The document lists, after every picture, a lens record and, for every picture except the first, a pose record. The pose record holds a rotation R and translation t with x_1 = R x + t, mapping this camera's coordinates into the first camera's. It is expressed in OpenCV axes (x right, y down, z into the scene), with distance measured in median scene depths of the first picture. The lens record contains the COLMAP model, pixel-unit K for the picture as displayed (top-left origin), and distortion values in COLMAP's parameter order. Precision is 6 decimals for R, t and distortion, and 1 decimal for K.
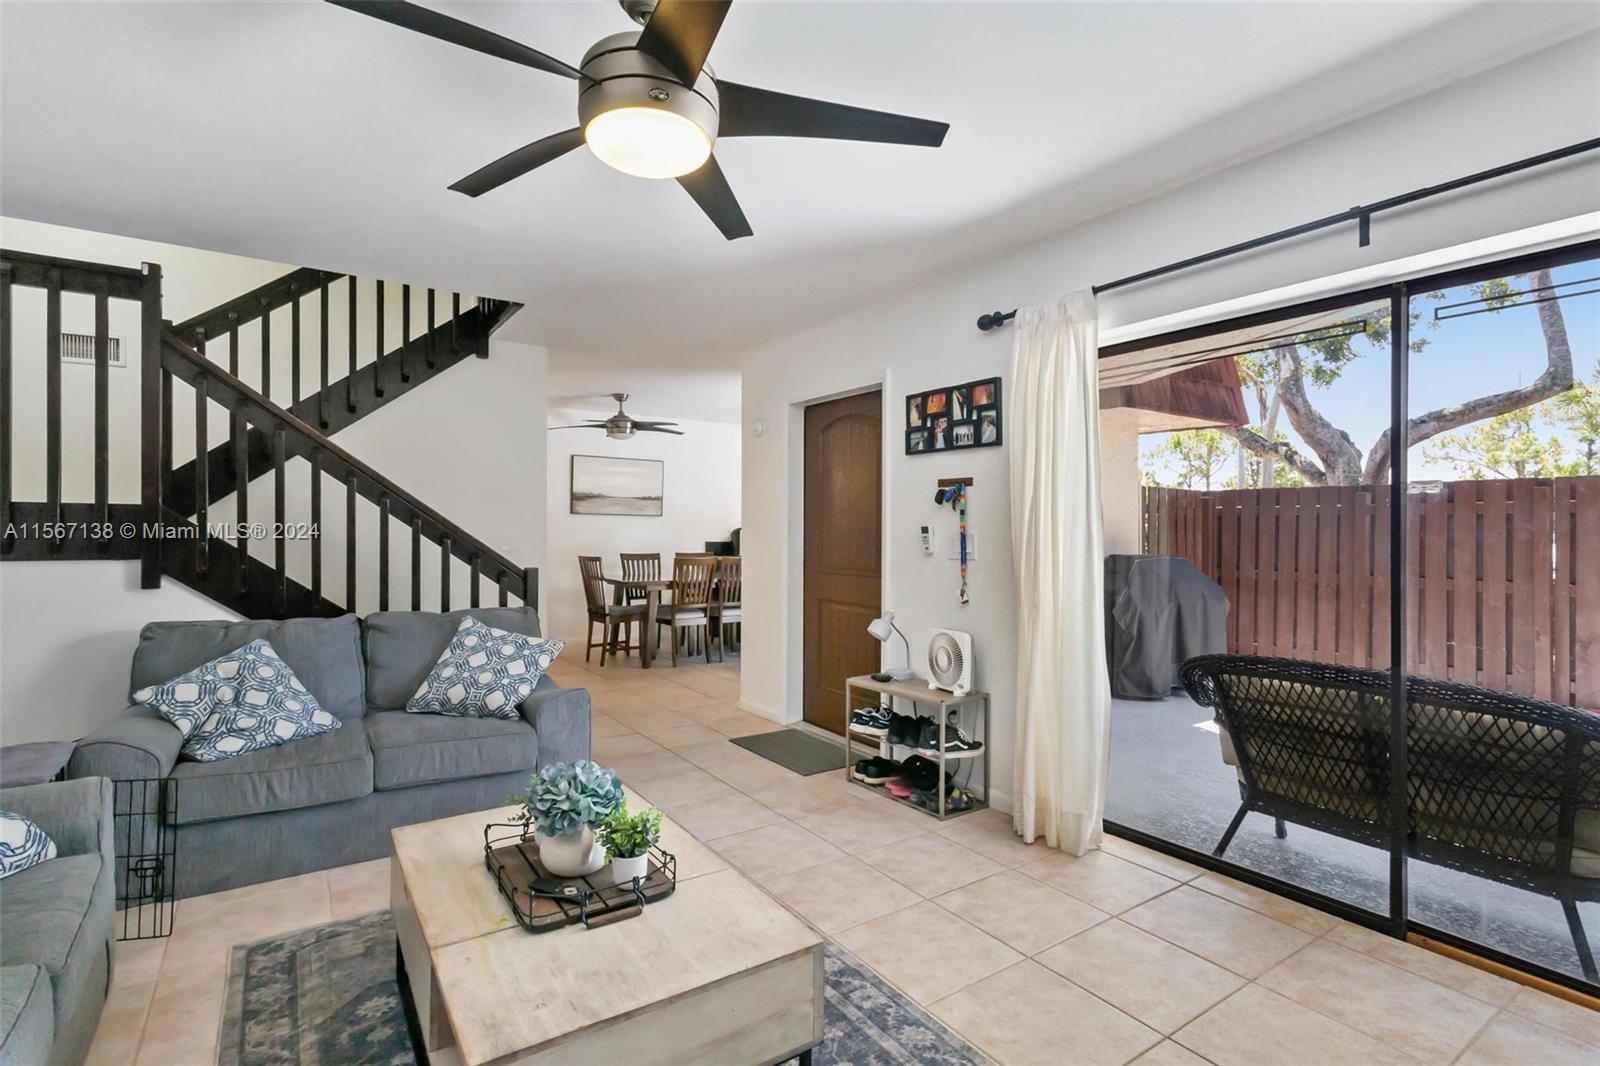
lens RADIAL K [[769.9, 0, 801.5], [0, 769.9, 517.7], [0, 0, 1]] dist [0.002667, 0.000404]
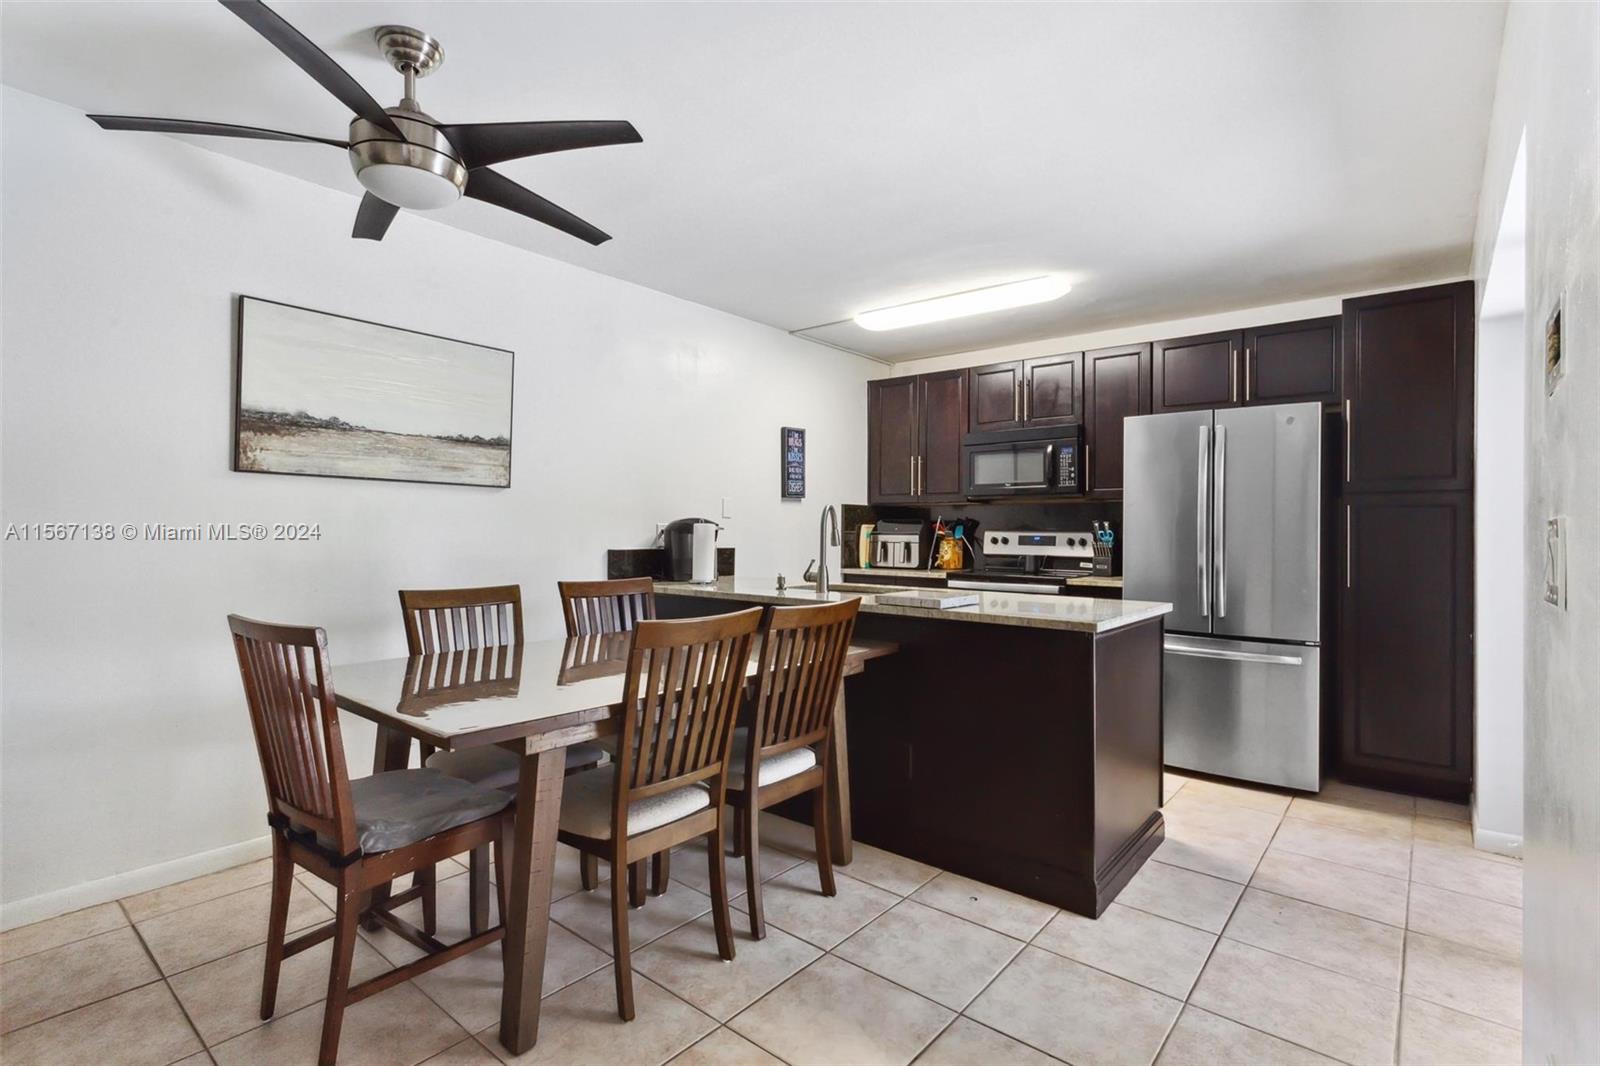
lens RADIAL K [[769.9, 0, 801.5], [0, 769.9, 517.7], [0, 0, 1]] dist [0.002667, 0.000404]
pose [[0.962418, 0.004245, 0.271539, -0.154949], [-0.004933, 0.999986, 0.001851, 0.013110], [-0.271527, -0.003121, 0.962426, 0.617654]]
